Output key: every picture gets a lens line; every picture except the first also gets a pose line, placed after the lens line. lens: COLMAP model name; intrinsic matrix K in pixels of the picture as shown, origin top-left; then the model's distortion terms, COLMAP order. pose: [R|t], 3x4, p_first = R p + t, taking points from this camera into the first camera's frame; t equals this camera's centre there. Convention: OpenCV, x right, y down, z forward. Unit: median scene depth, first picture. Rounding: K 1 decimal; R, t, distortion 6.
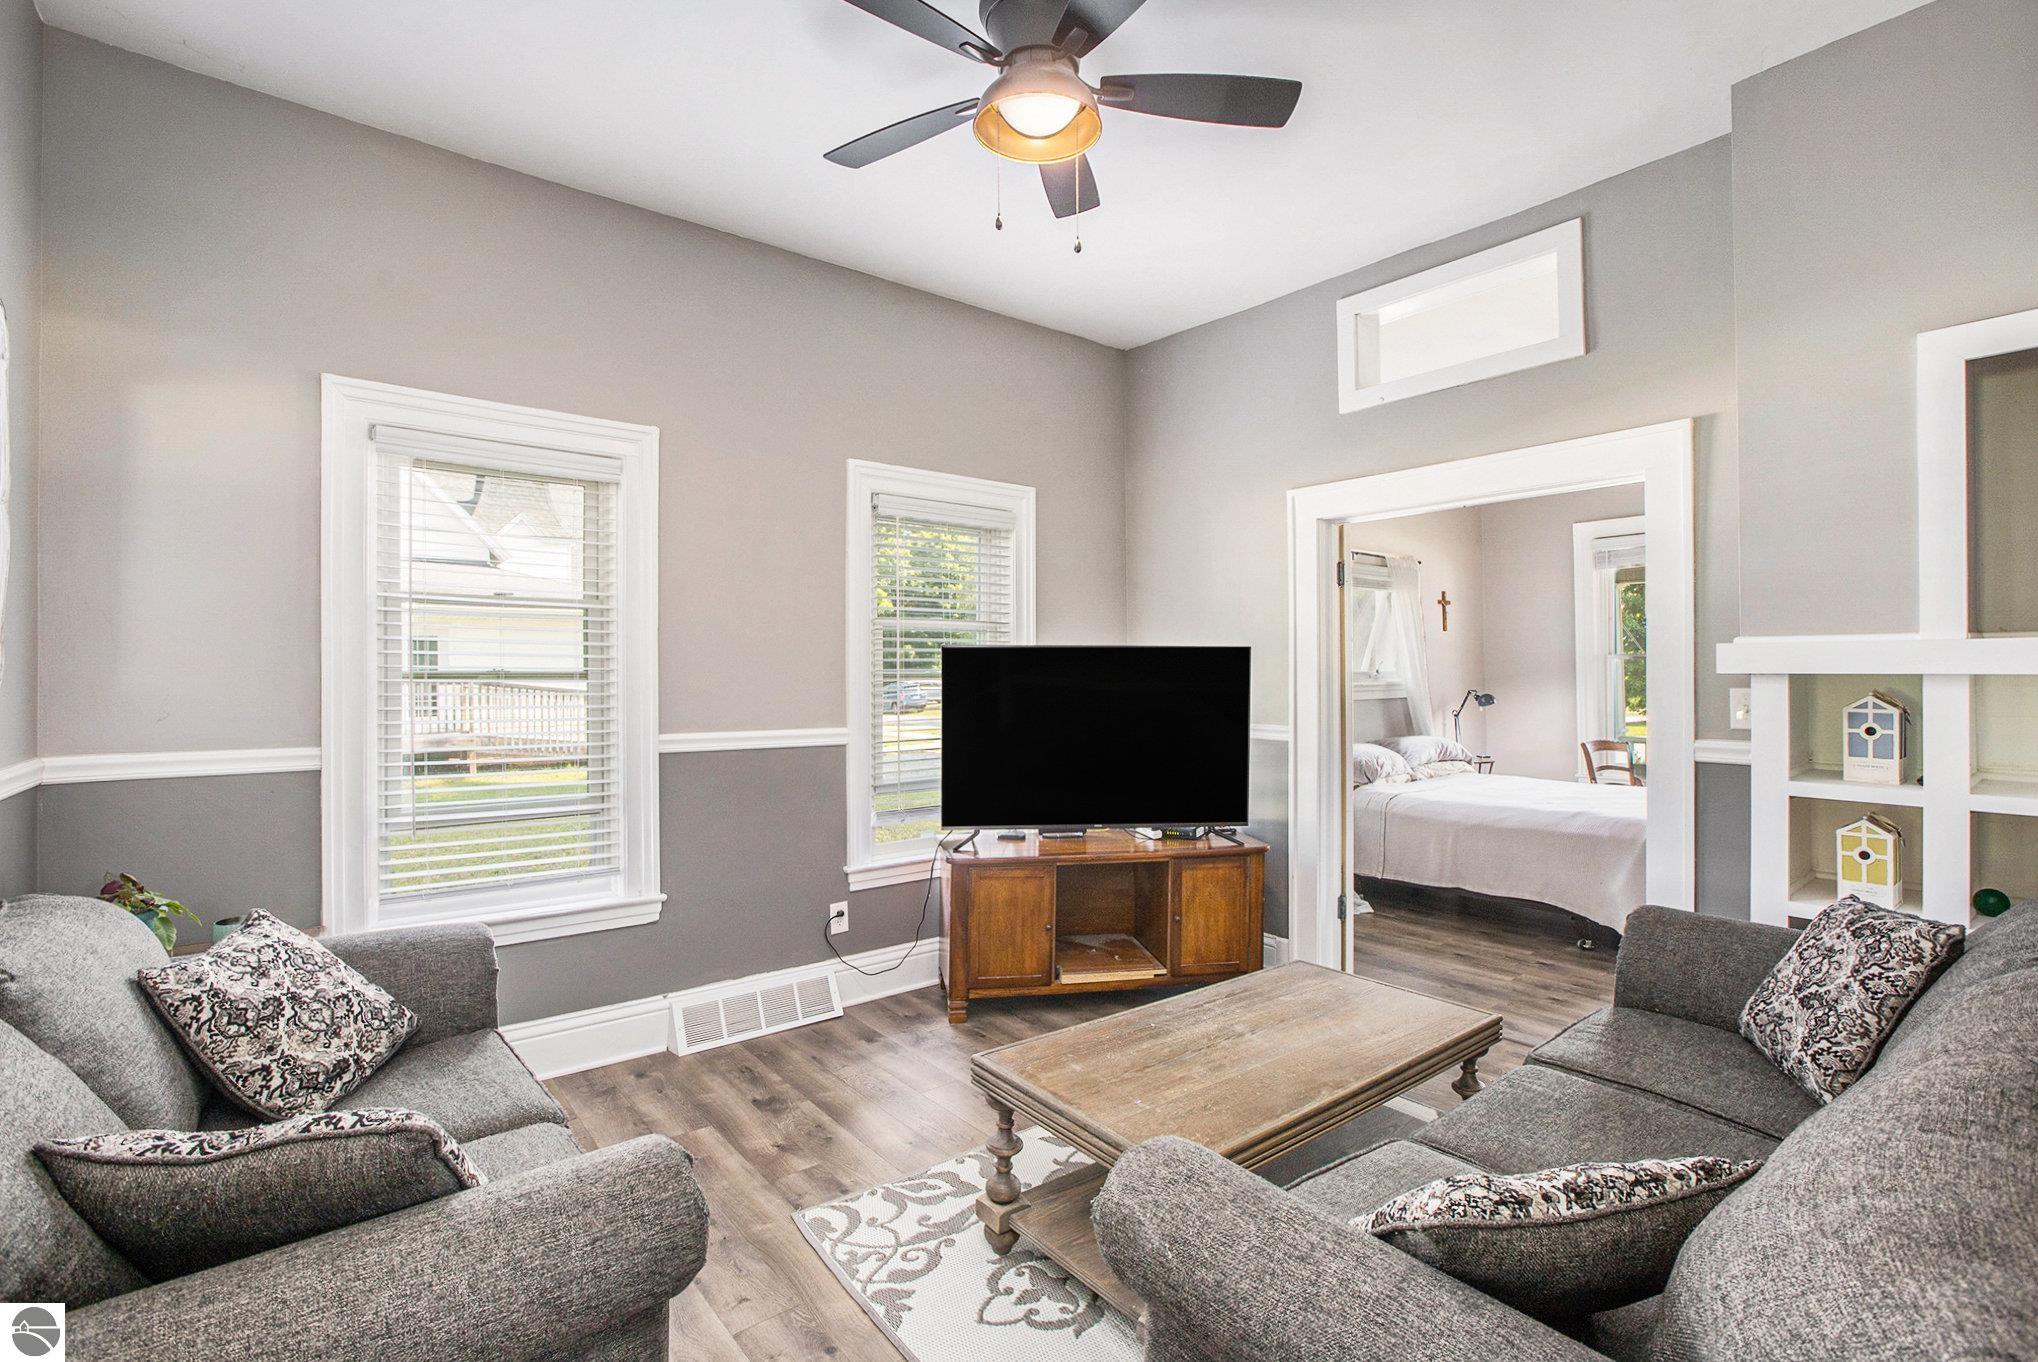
lens RADIAL K [[953.6, 0, 1042.1], [0, 953.6, 674.4], [0, 0, 1]] dist [-0.002361, 0.019038]
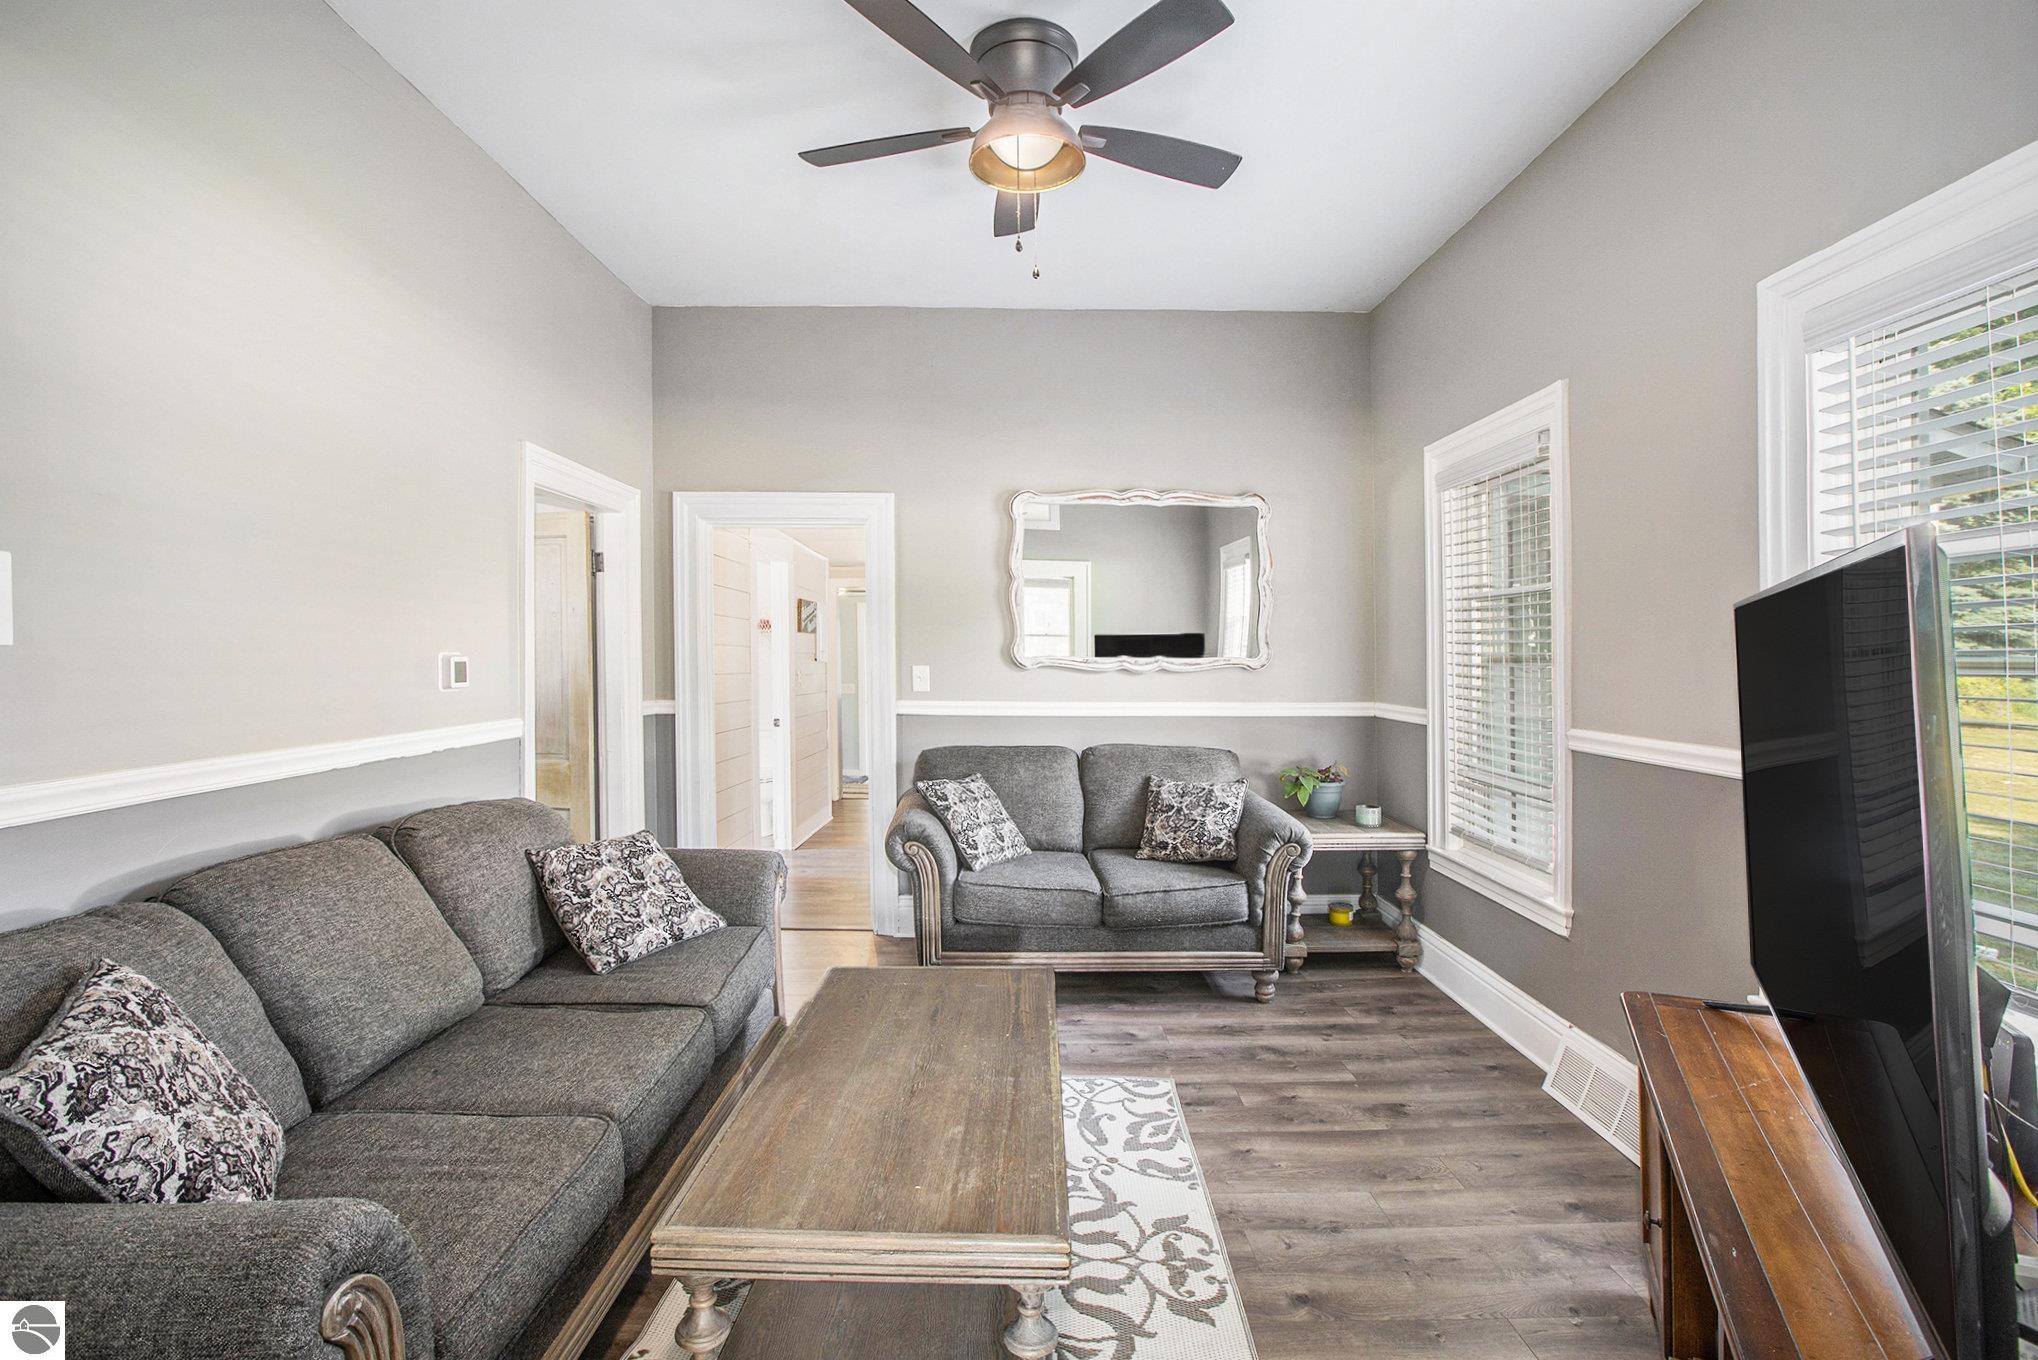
lens RADIAL K [[953.6, 0, 1042.1], [0, 953.6, 673.4], [0, 0, 1]] dist [-0.002361, 0.019038]
pose [[-0.630384, 0.005349, -0.776265, 0.833712], [0.001881, 0.999984, 0.005363, 0.010109], [0.776281, 0.001921, -0.630384, 1.648297]]
